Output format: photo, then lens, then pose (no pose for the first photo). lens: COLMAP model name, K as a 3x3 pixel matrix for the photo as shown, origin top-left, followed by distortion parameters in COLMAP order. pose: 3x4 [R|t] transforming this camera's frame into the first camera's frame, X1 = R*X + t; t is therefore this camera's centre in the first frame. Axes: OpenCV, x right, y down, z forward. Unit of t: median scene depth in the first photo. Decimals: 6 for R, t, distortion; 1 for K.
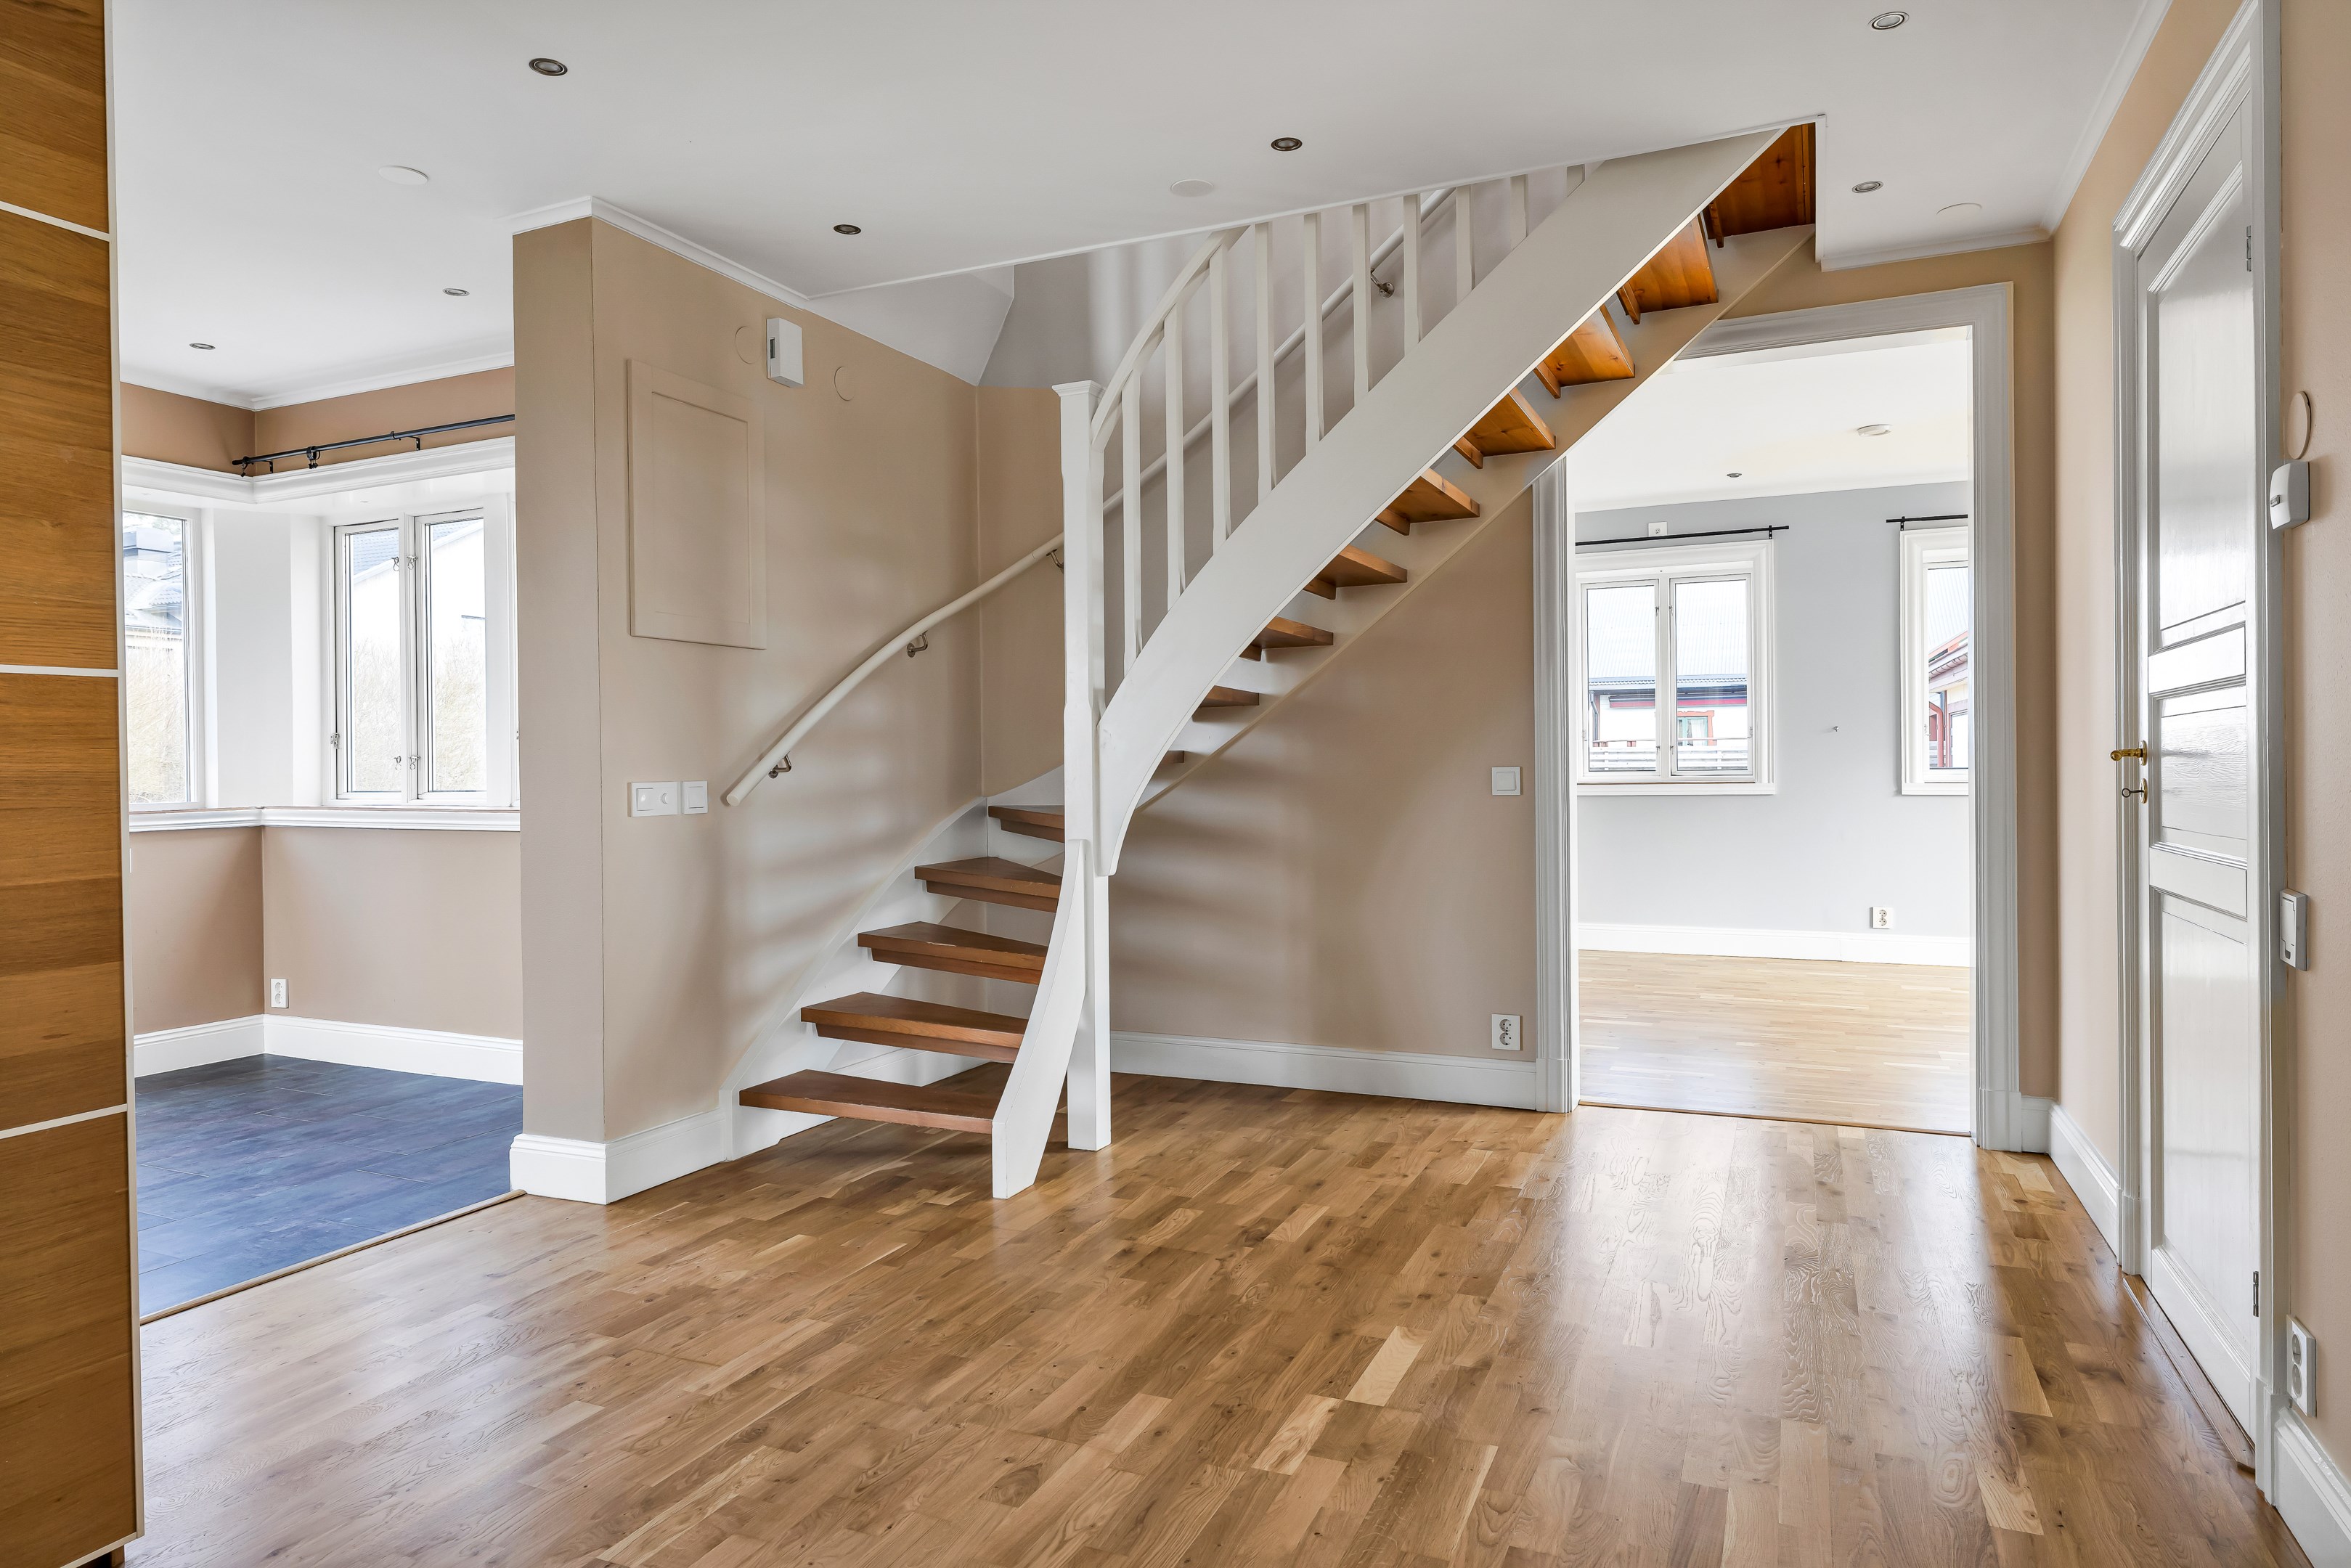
lens RADIAL K [[1384.5, 0, 1175.5], [0, 1384.5, 784.0], [0, 0, 1]] dist [0.003478, 0.000535]
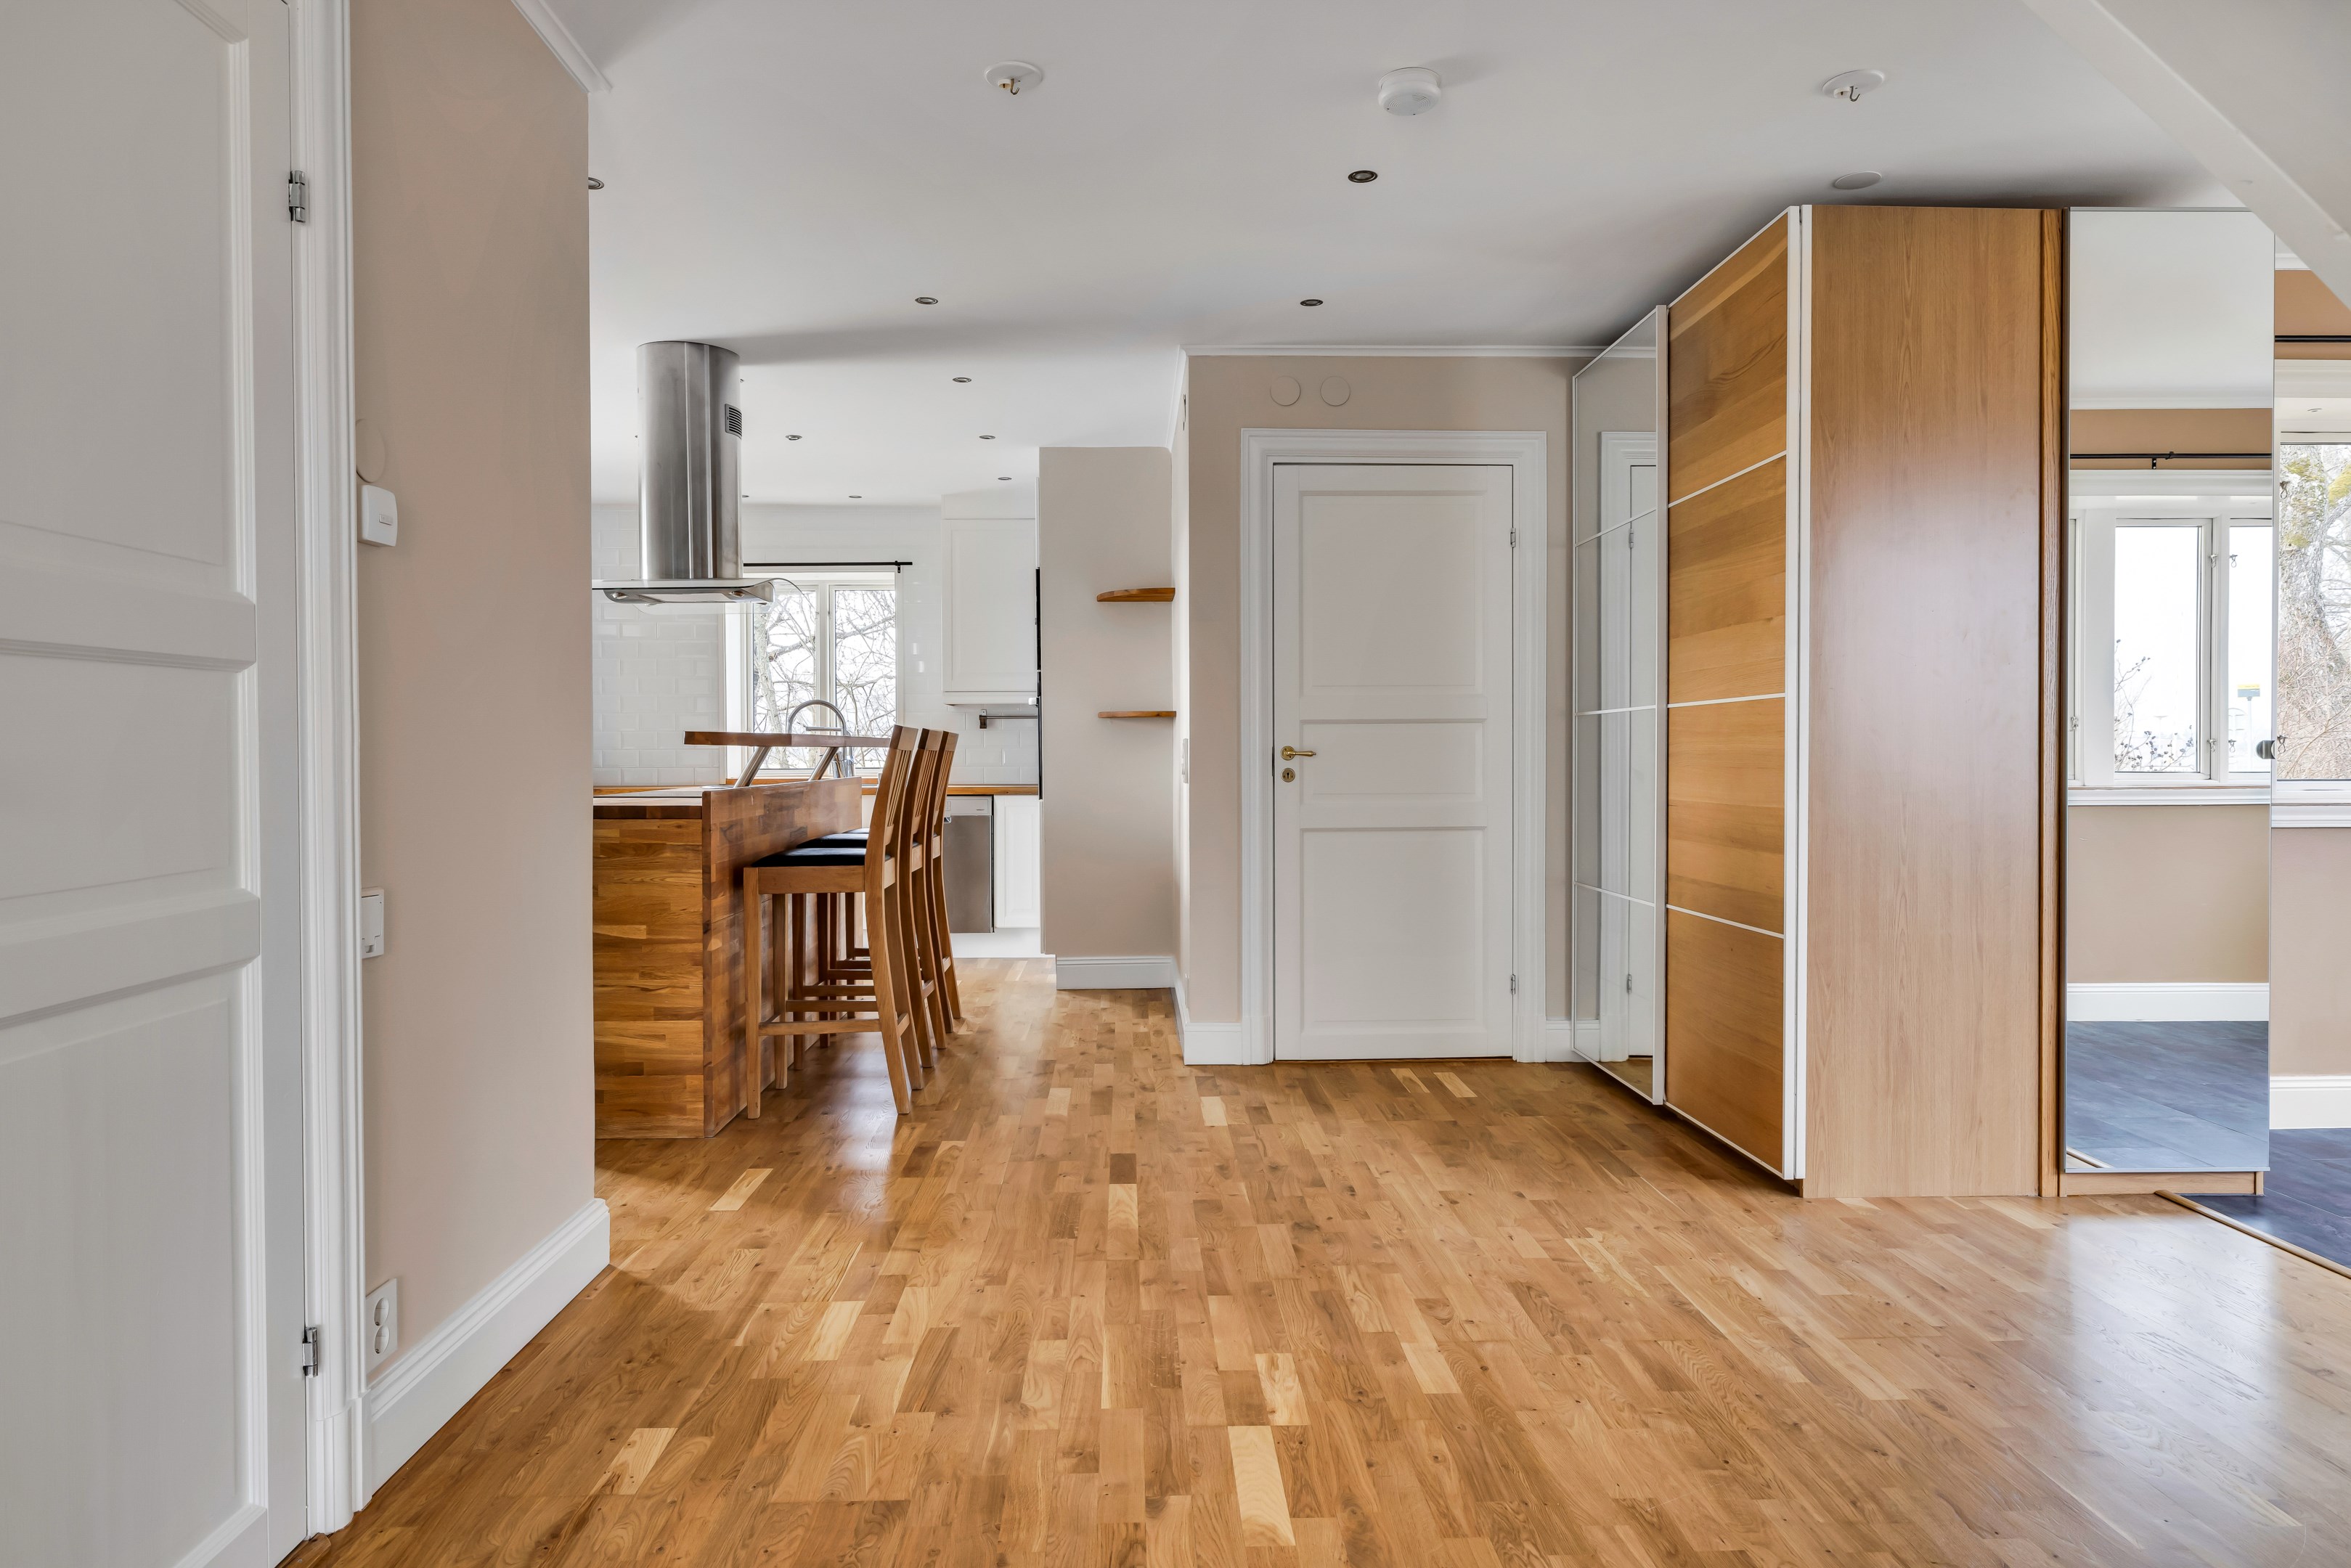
lens RADIAL K [[1384.5, 0, 1175.5], [0, 1384.5, 784.0], [0, 0, 1]] dist [0.003478, 0.000535]
pose [[-0.897098, 0.020966, -0.441334, 0.574688], [0.003790, 0.999202, 0.039764, -0.029961], [0.441816, 0.034000, -0.896461, 1.763802]]
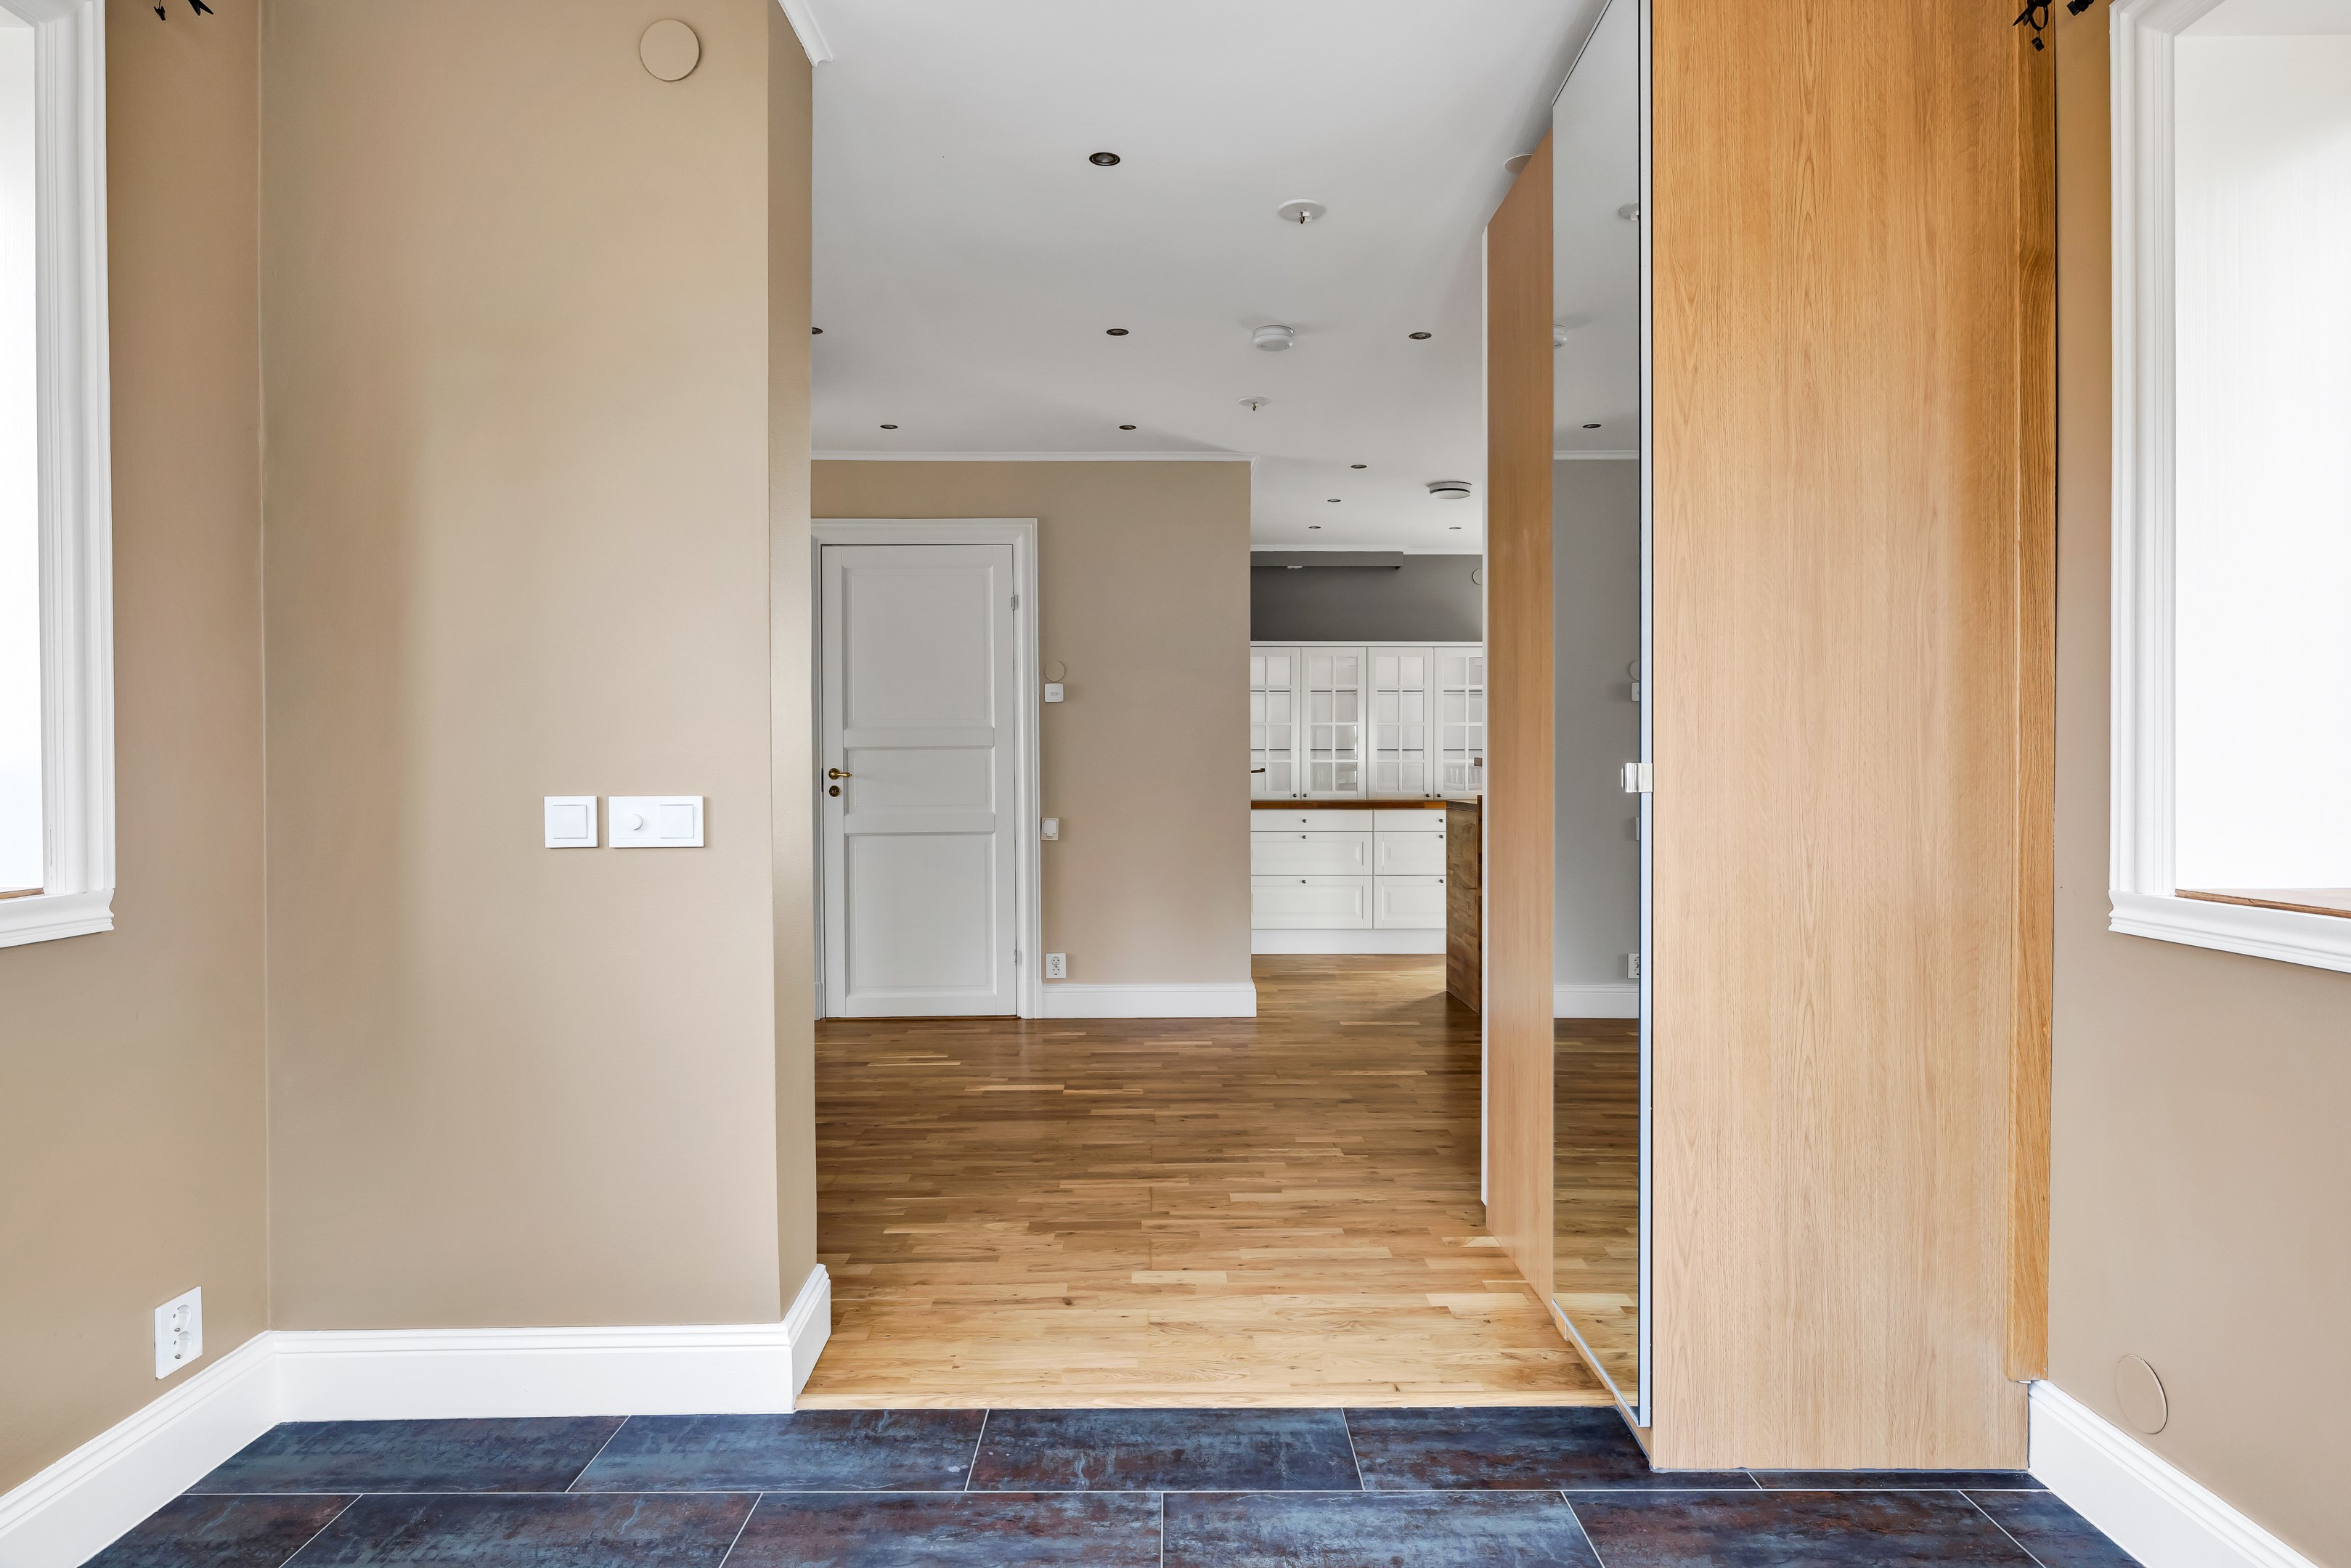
lens RADIAL K [[1384.5, 0, 1175.5], [0, 1384.5, 784.0], [0, 0, 1]] dist [0.003478, 0.000535]
pose [[-0.421759, 0.003334, 0.906702, -1.726564], [0.022628, 0.999720, 0.006850, -0.007288], [-0.906426, 0.023406, -0.421716, 1.650787]]
